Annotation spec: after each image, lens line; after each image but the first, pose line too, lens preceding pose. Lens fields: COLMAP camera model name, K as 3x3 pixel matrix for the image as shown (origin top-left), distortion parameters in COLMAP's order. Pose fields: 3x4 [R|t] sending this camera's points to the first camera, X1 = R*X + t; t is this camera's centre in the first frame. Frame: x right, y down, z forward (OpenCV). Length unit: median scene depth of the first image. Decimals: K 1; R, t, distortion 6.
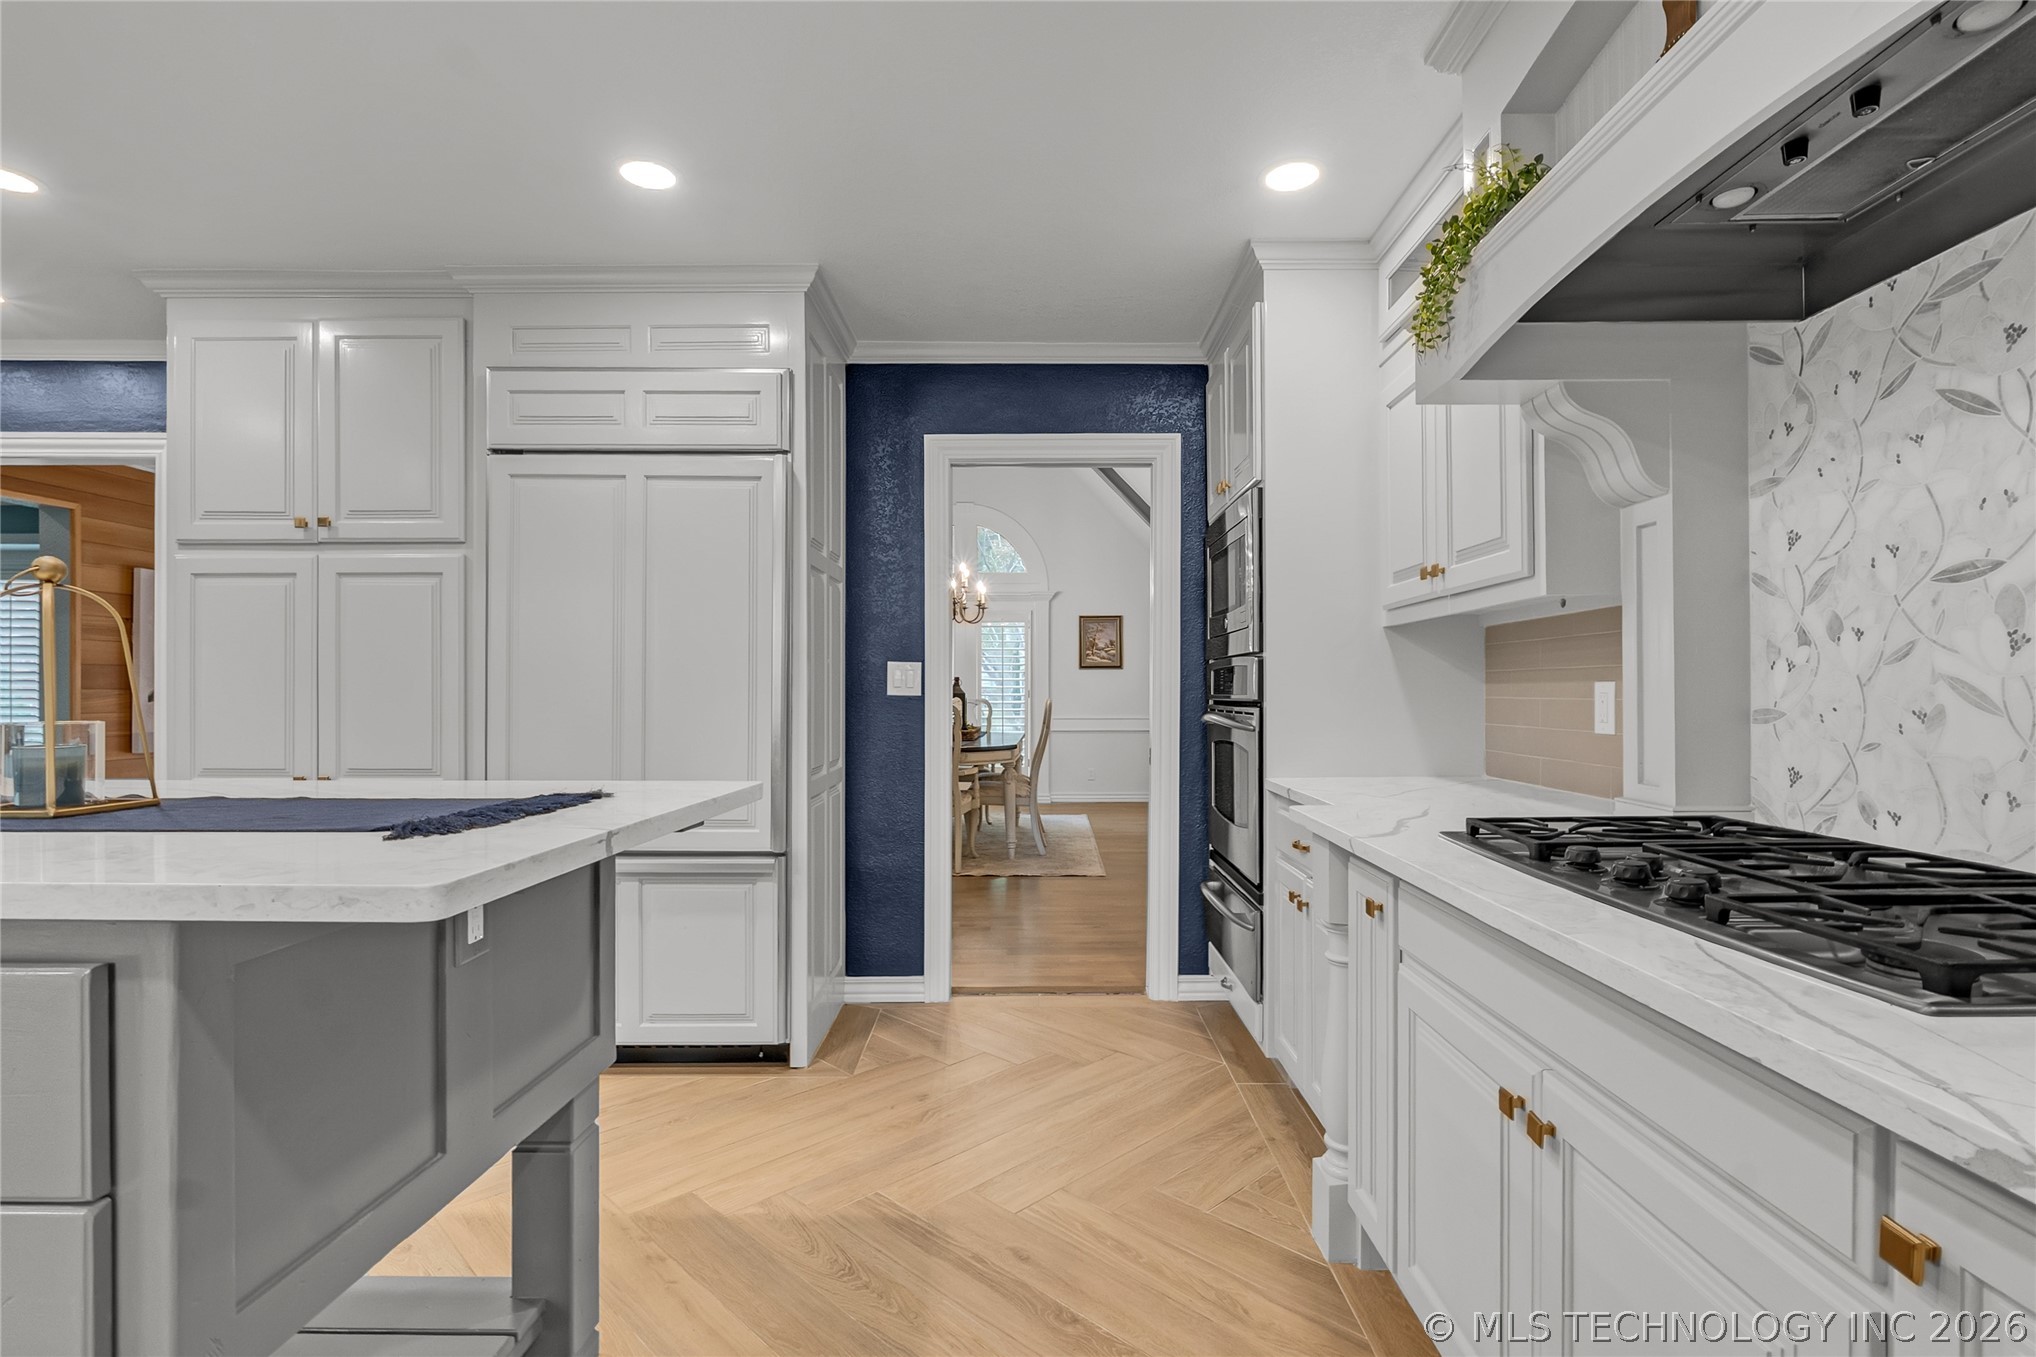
lens RADIAL K [[974.8, 0, 1028.2], [0, 974.8, 686.2], [0, 0, 1]] dist [-0.009081, -0.000301]
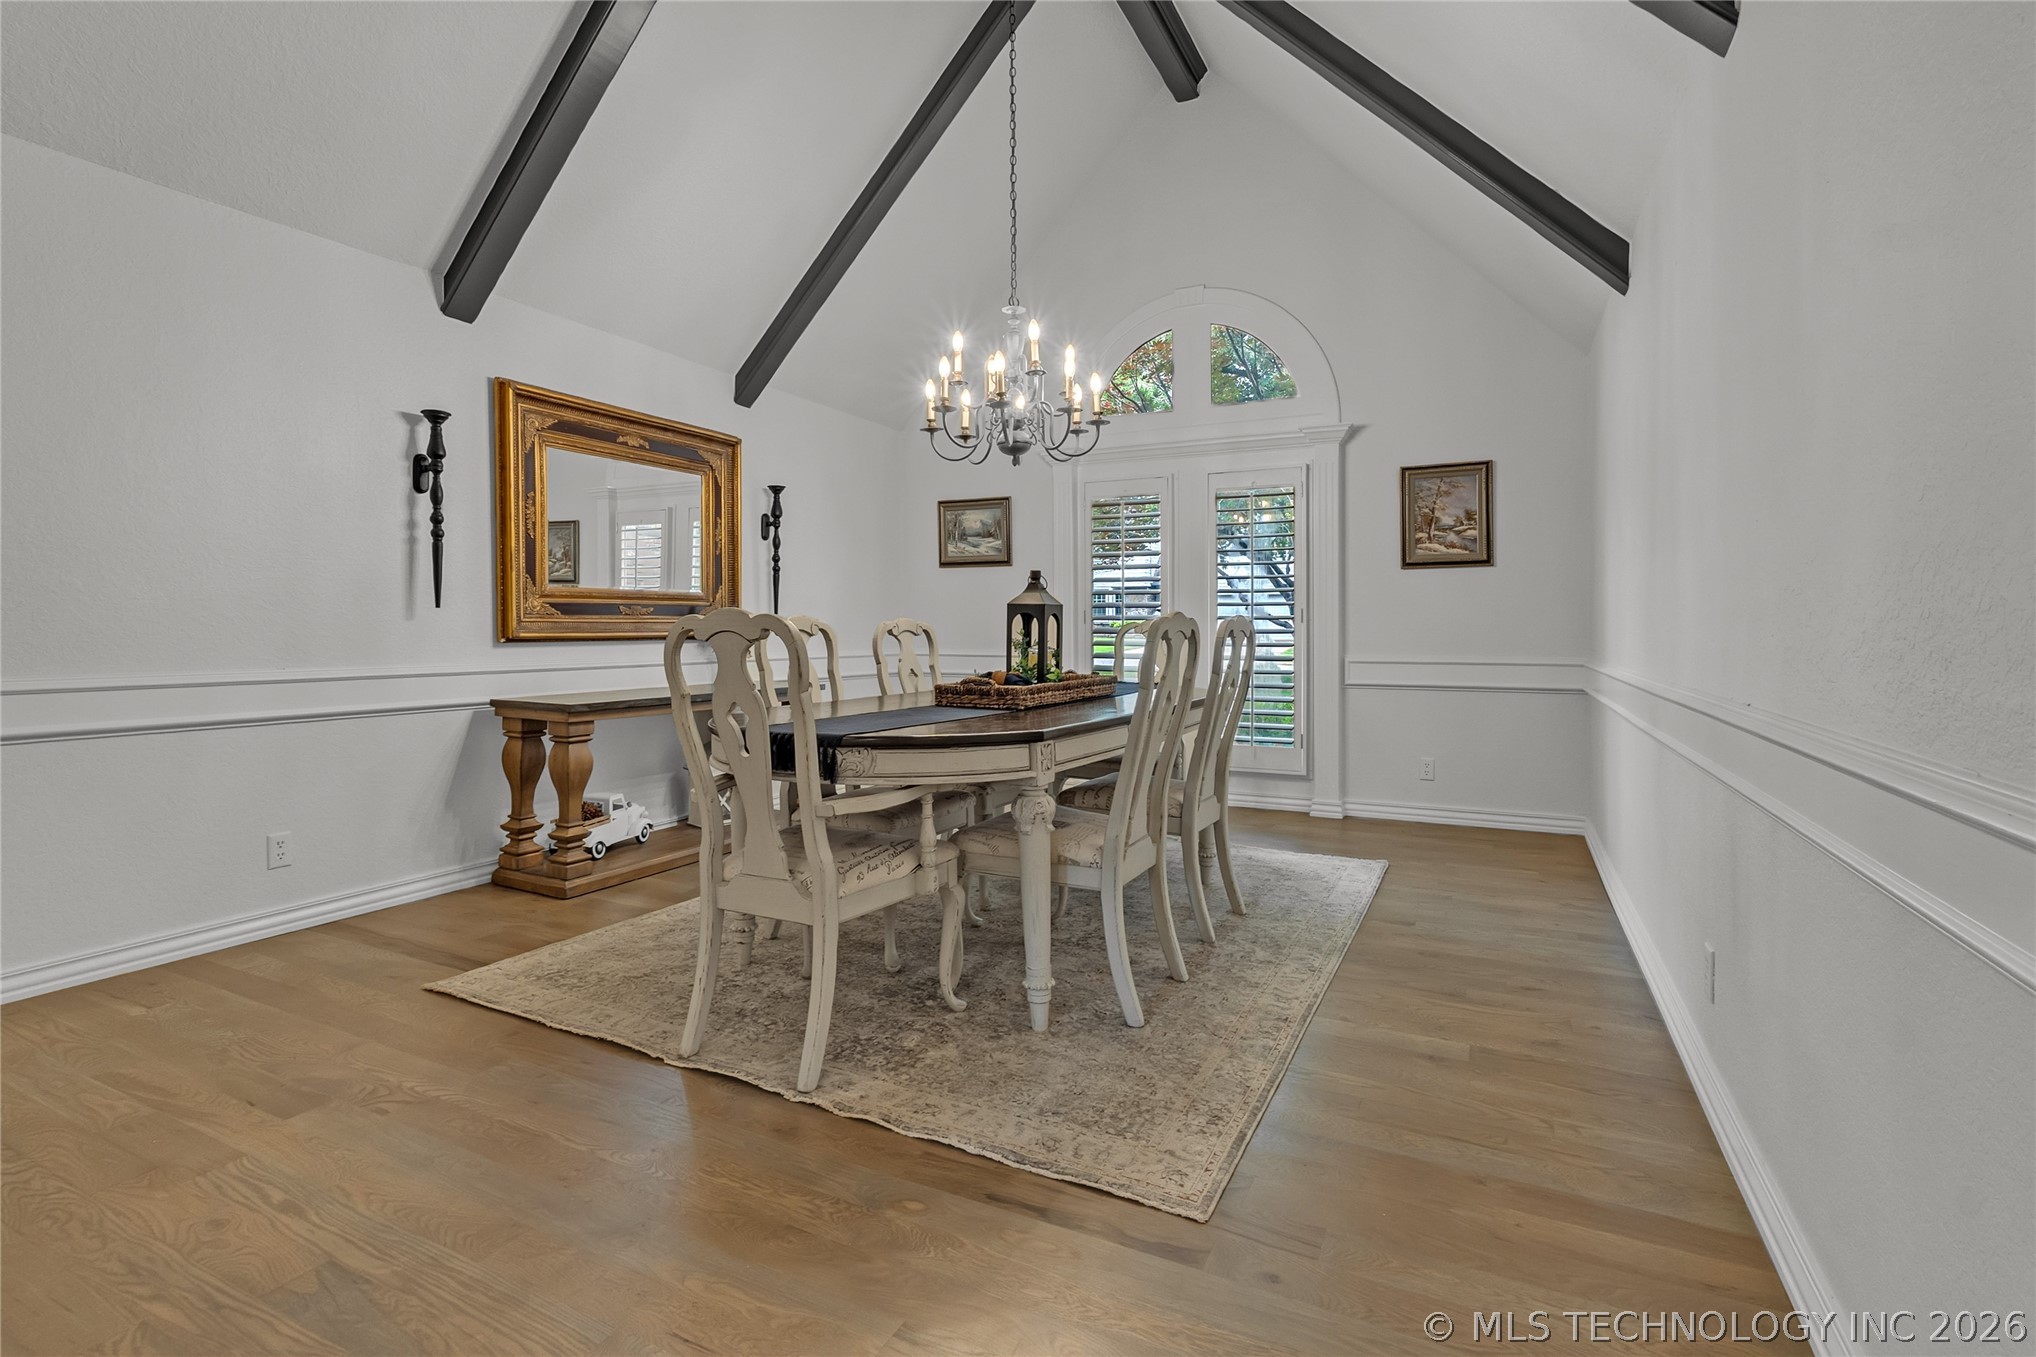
lens RADIAL K [[950.1, 0, 1051.0], [0, 950.1, 642.6], [0, 0, 1]] dist [-0.010052, -0.000066]
pose [[0.904815, -0.000185, -0.425805, 0.098954], [0.002893, 0.999979, 0.005713, 0.018664], [0.425795, -0.006401, 0.904797, 0.457043]]
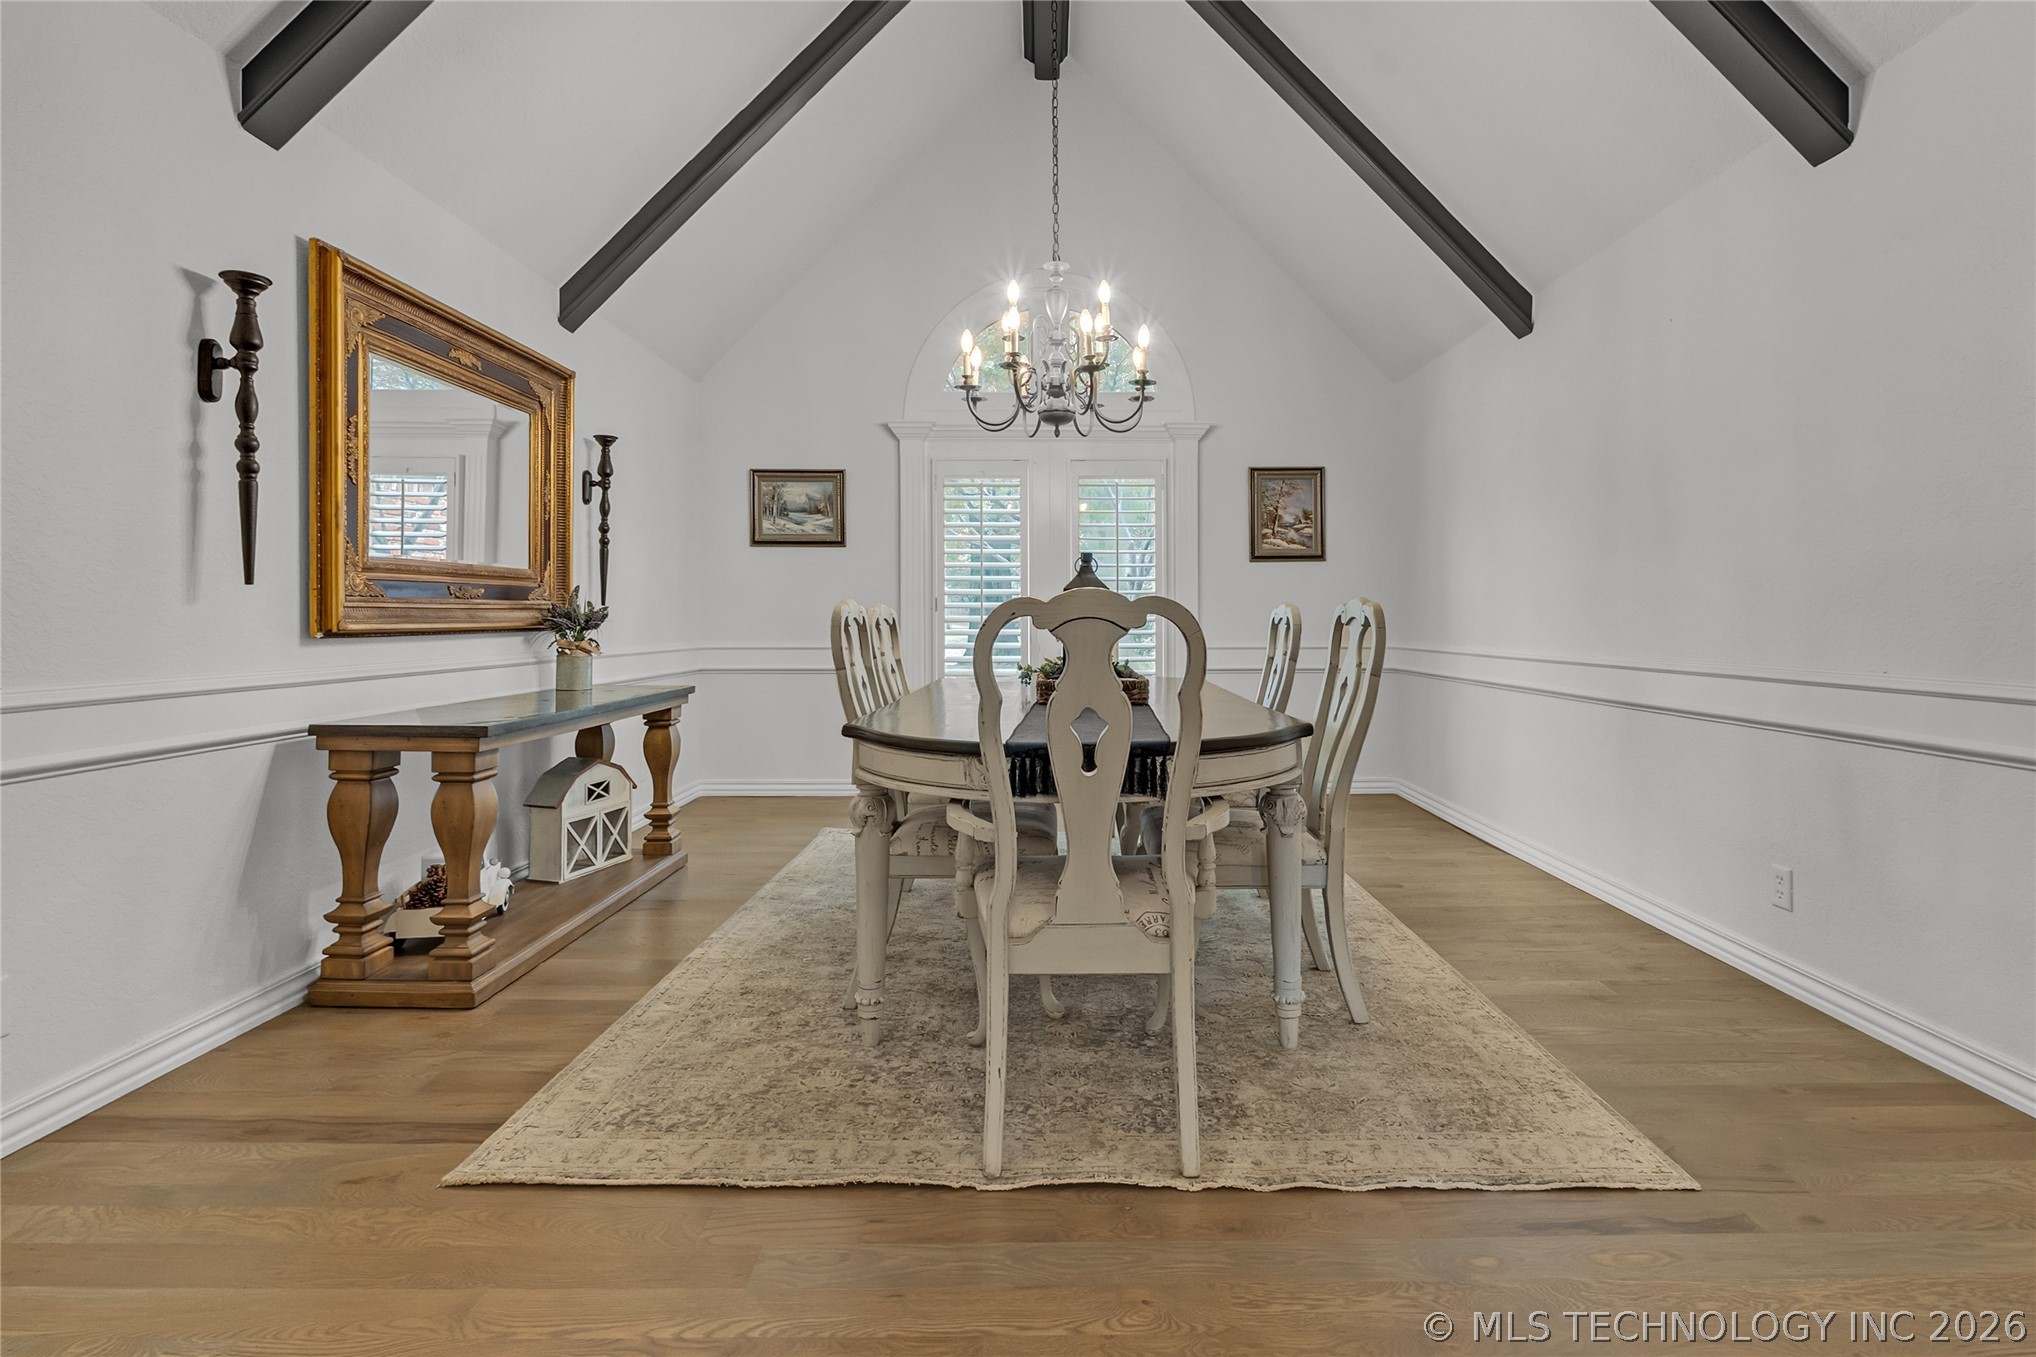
lens RADIAL K [[950.1, 0, 1068.6], [0, 950.1, 619.8], [0, 0, 1]] dist [-0.010052, -0.000066]
pose [[0.999525, -0.008622, 0.029578, -0.070041], [0.008767, 0.999950, -0.004767, 0.018225], [-0.029535, 0.005024, 0.999551, 0.450255]]
